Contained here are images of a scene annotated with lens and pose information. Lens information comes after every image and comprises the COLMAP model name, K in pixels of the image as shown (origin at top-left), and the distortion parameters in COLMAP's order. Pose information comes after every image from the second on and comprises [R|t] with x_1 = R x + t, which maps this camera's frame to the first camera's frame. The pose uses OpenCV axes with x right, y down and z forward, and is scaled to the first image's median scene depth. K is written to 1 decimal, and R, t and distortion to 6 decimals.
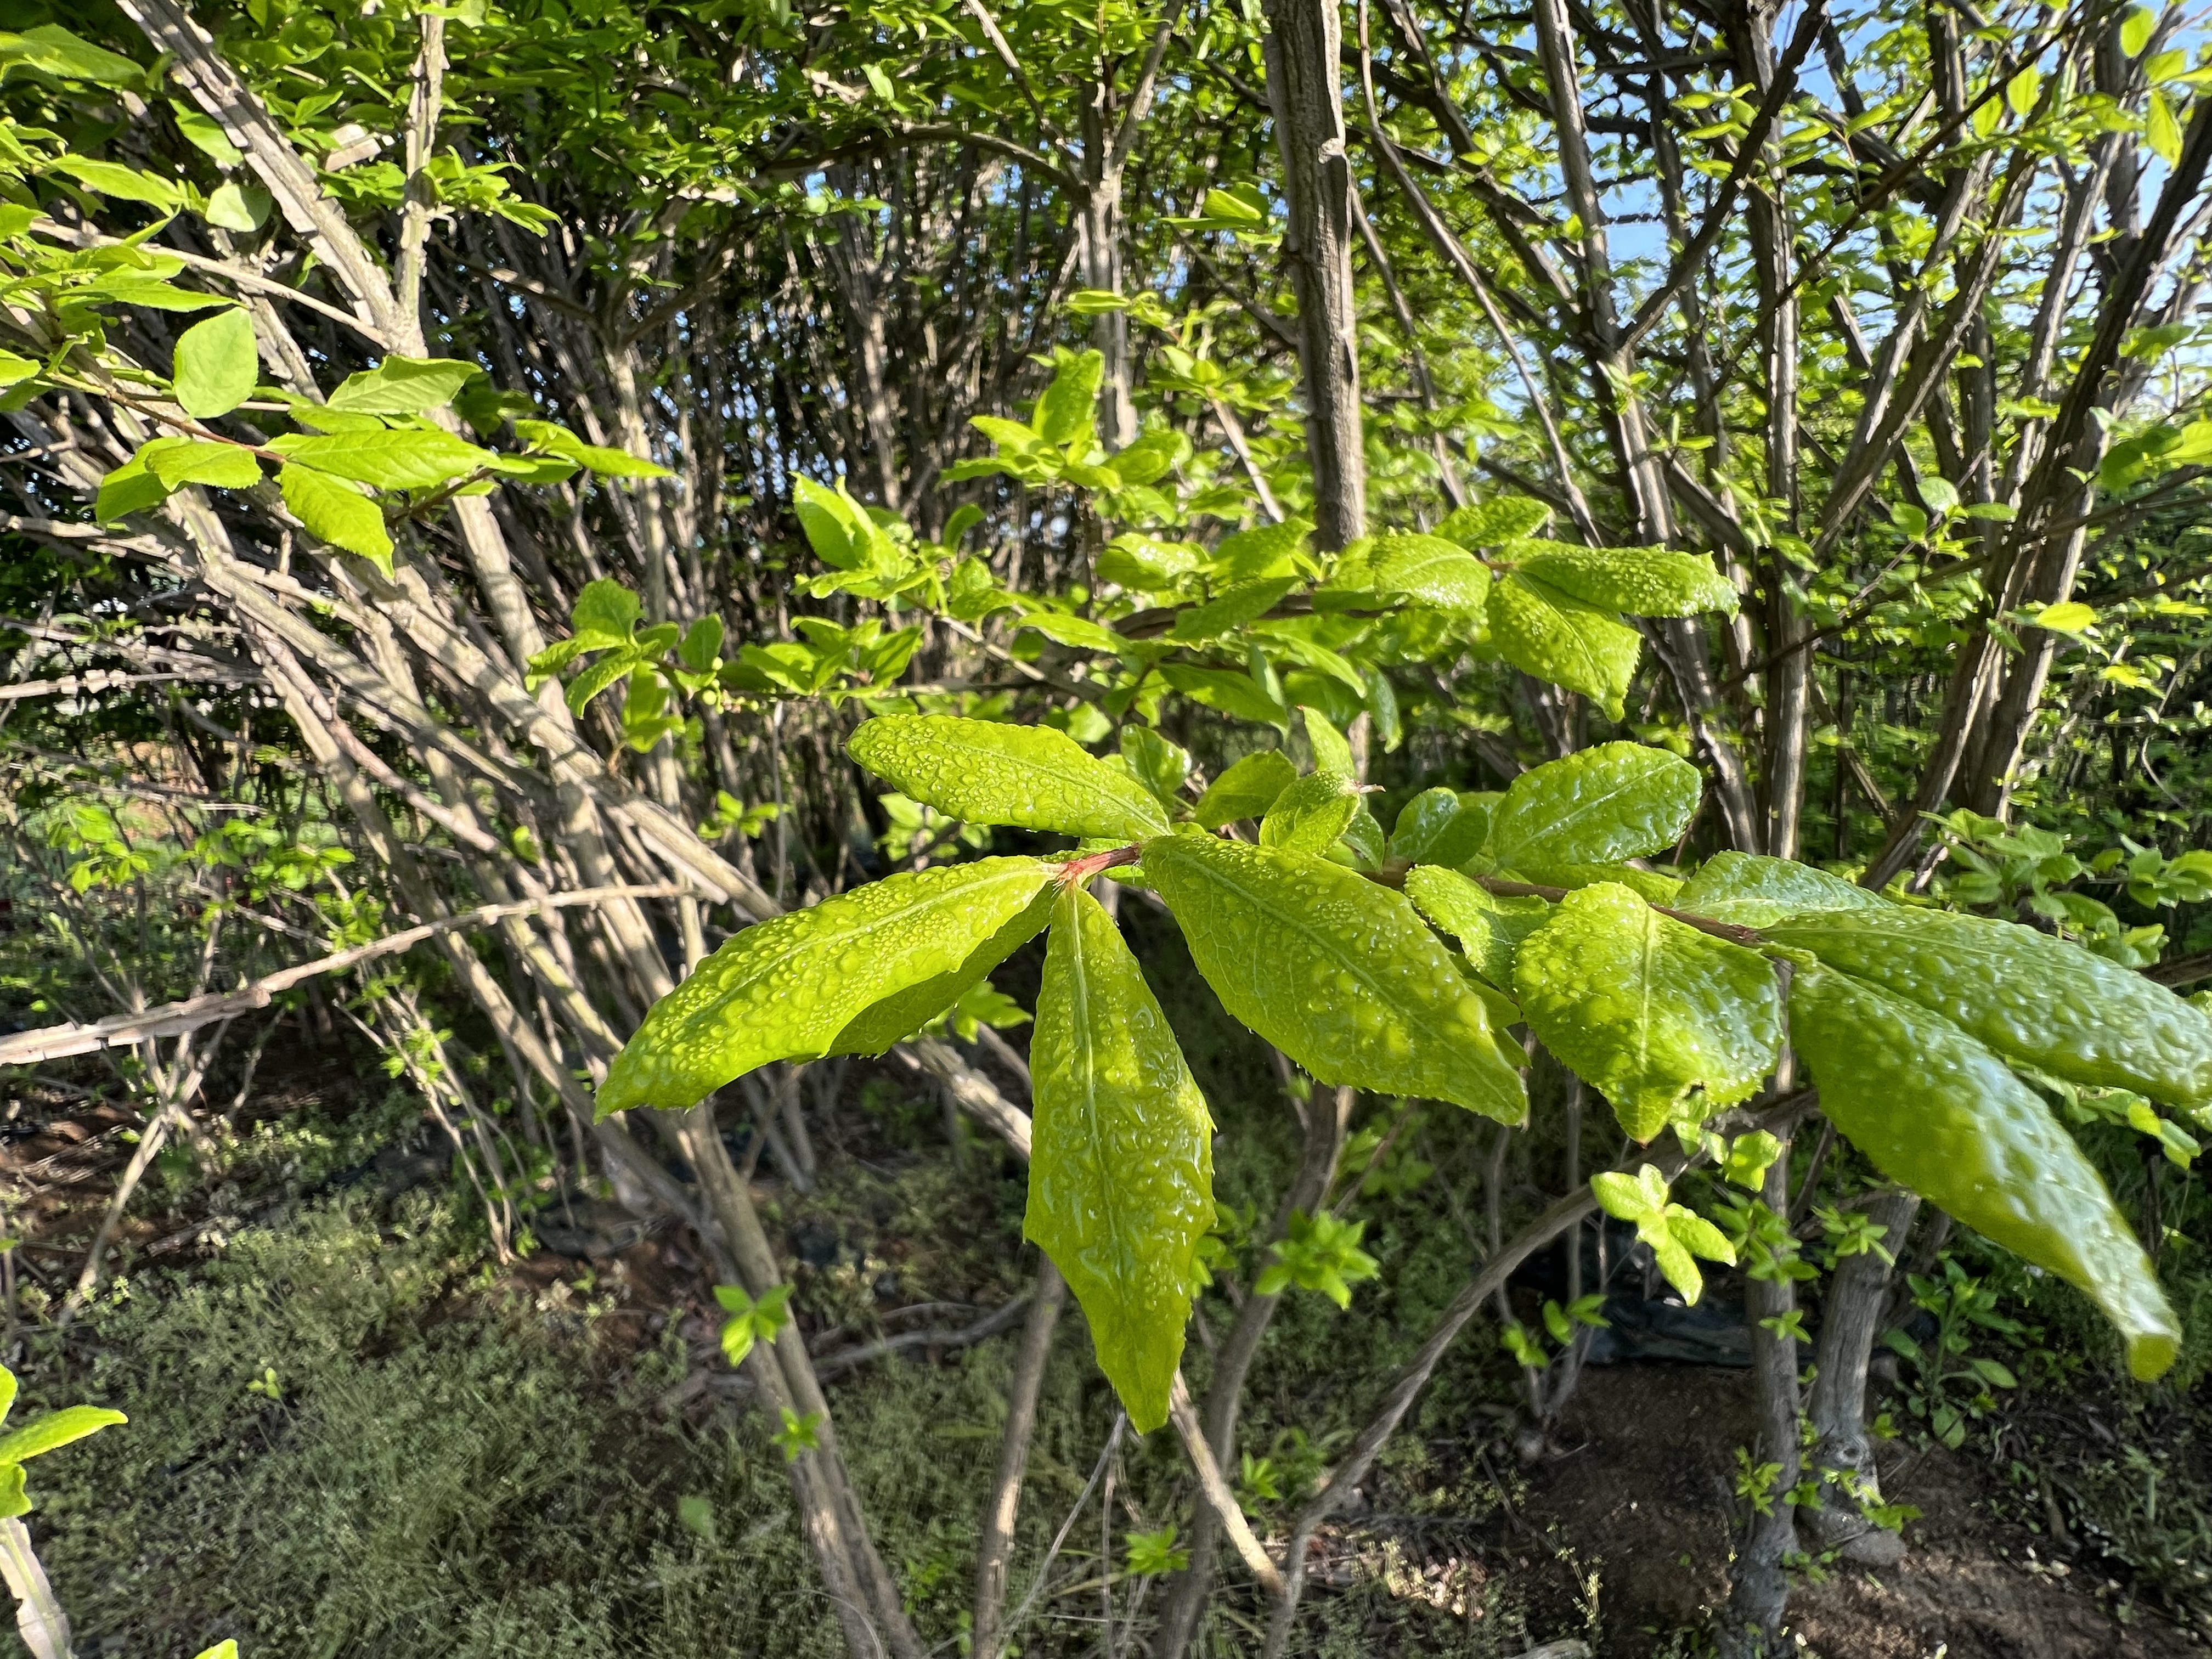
lens RADIAL K [[1051.1, 0, 1102.5], [0, 1051.1, 829.5], [0, 0, 1]] dist [-0.001574, 0.001720]
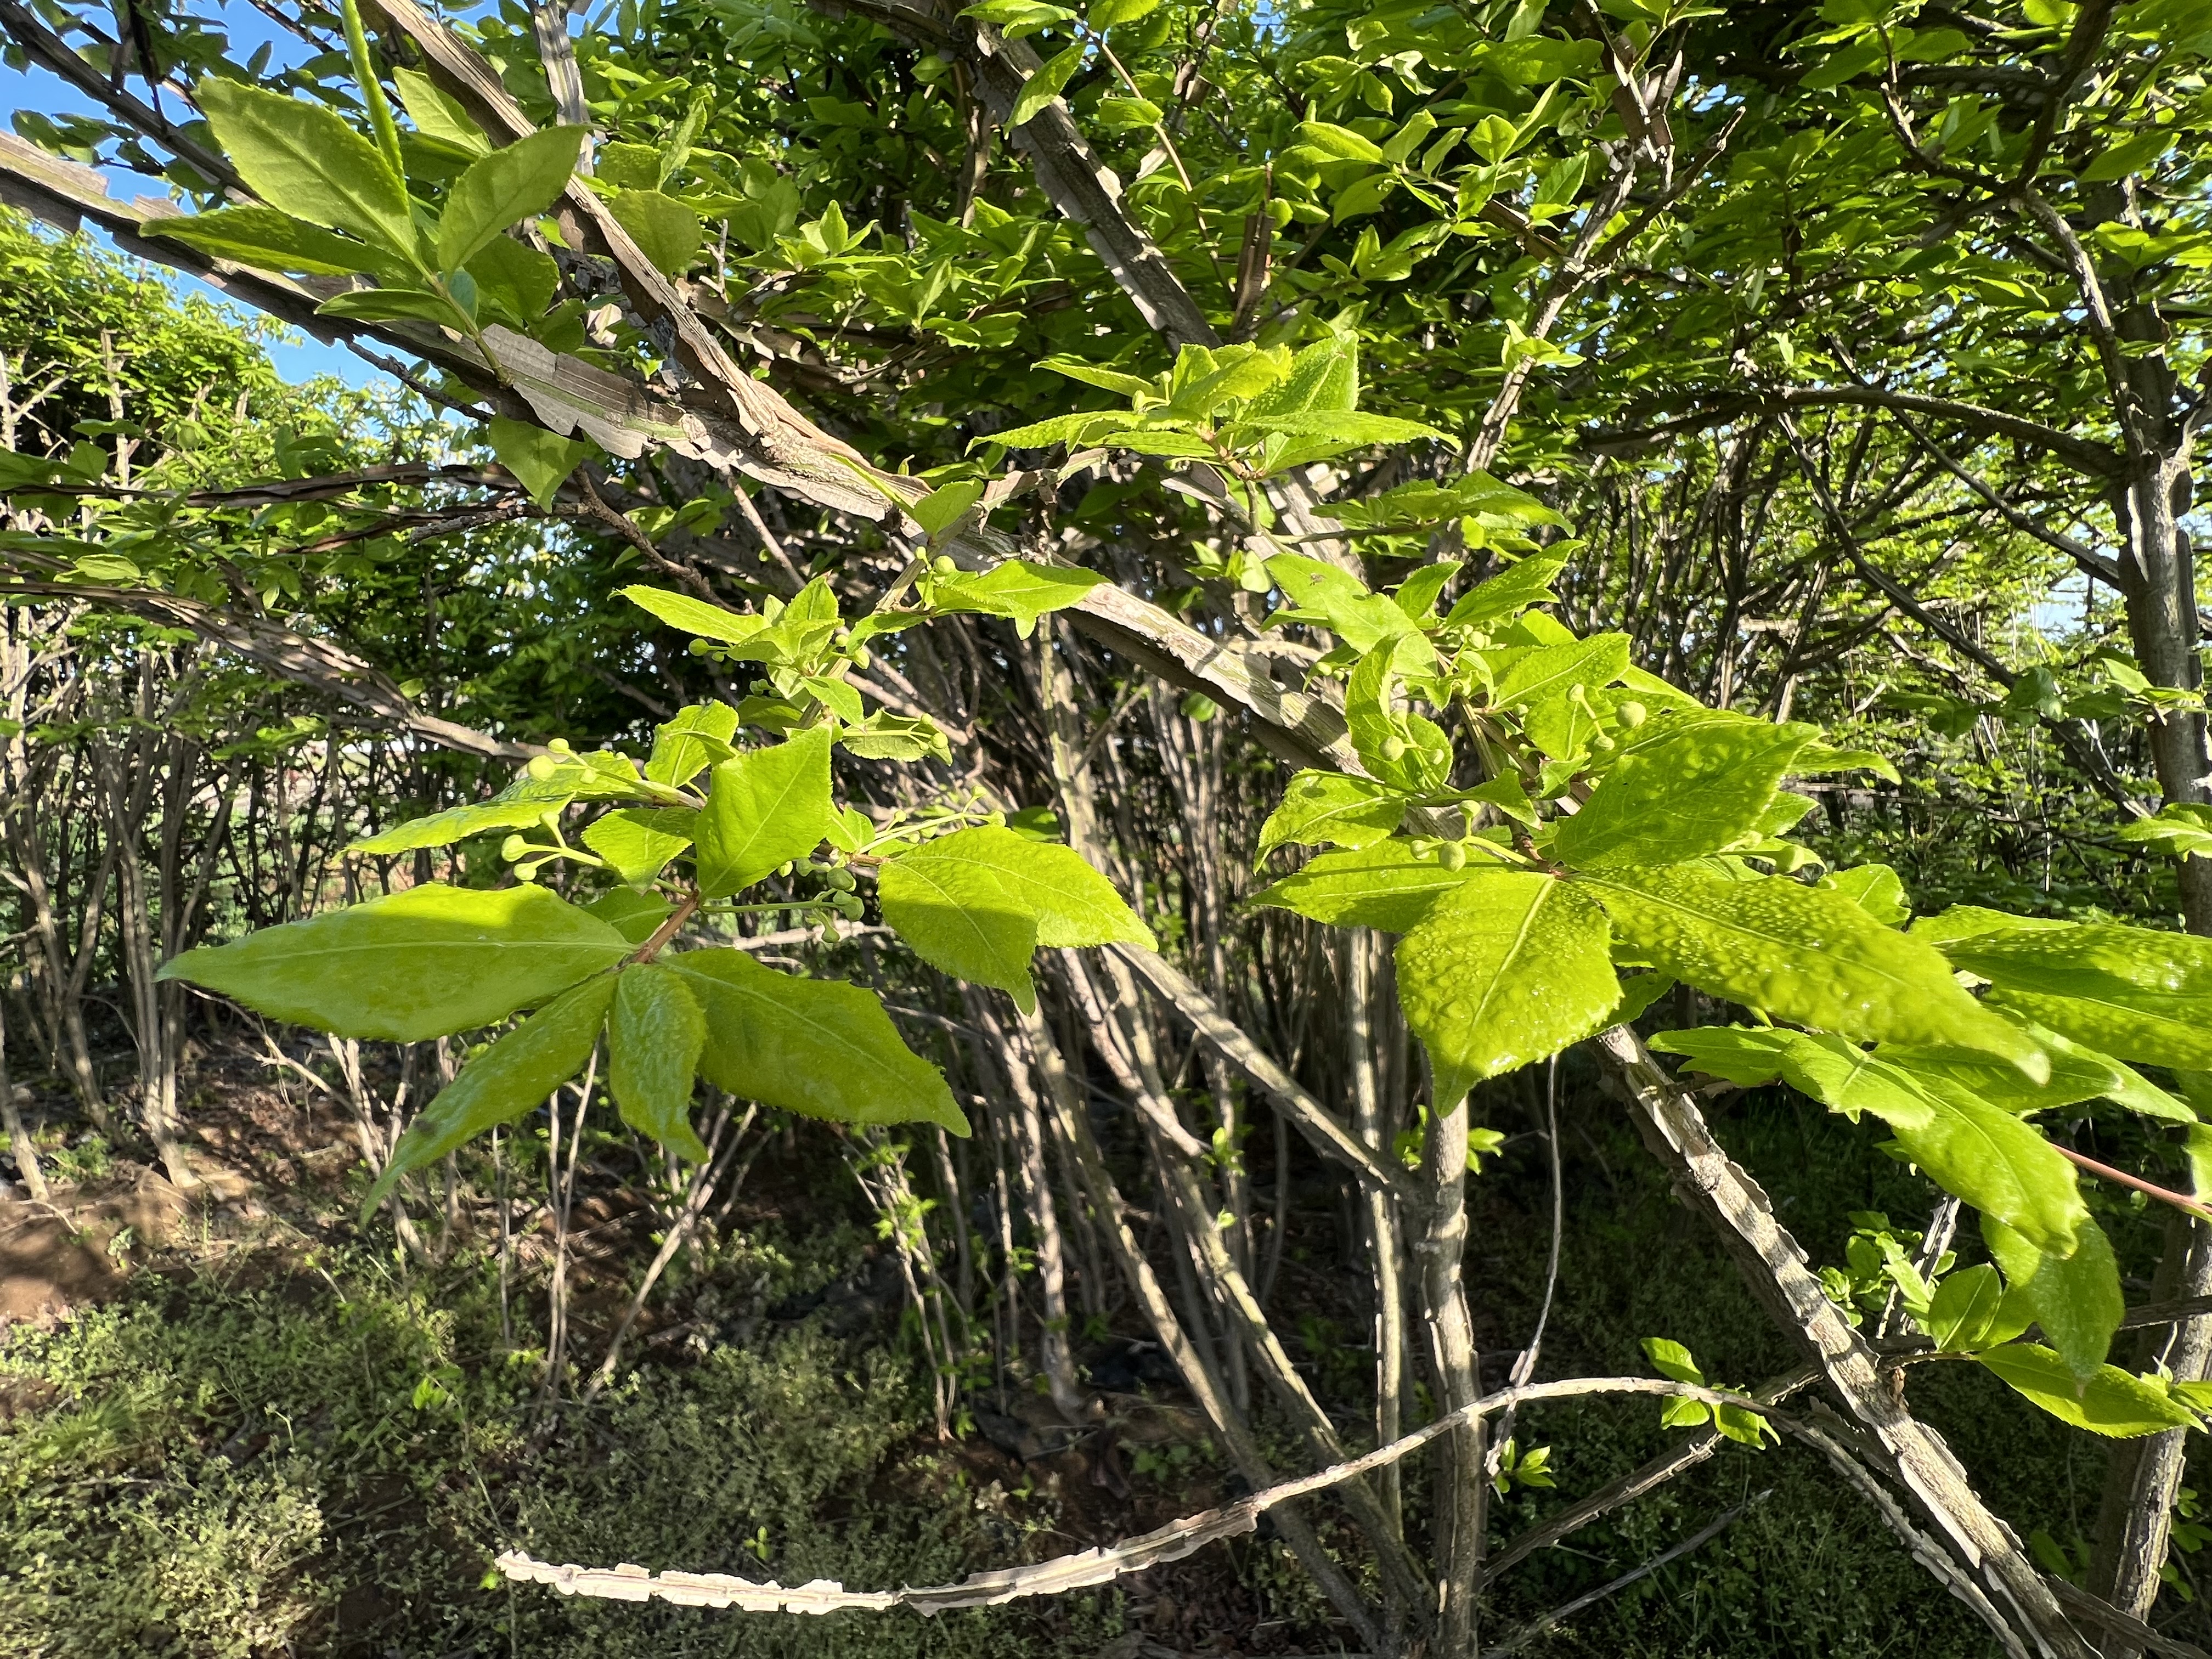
lens RADIAL K [[1051.1, 0, 1115.4], [0, 1051.1, 831.3], [0, 0, 1]] dist [-0.001574, 0.001720]
pose [[0.944577, 0.052639, -0.324041, -0.120488], [-0.100393, 0.986092, -0.132457, -0.043304], [0.312561, 0.157647, 0.936725, 0.024130]]
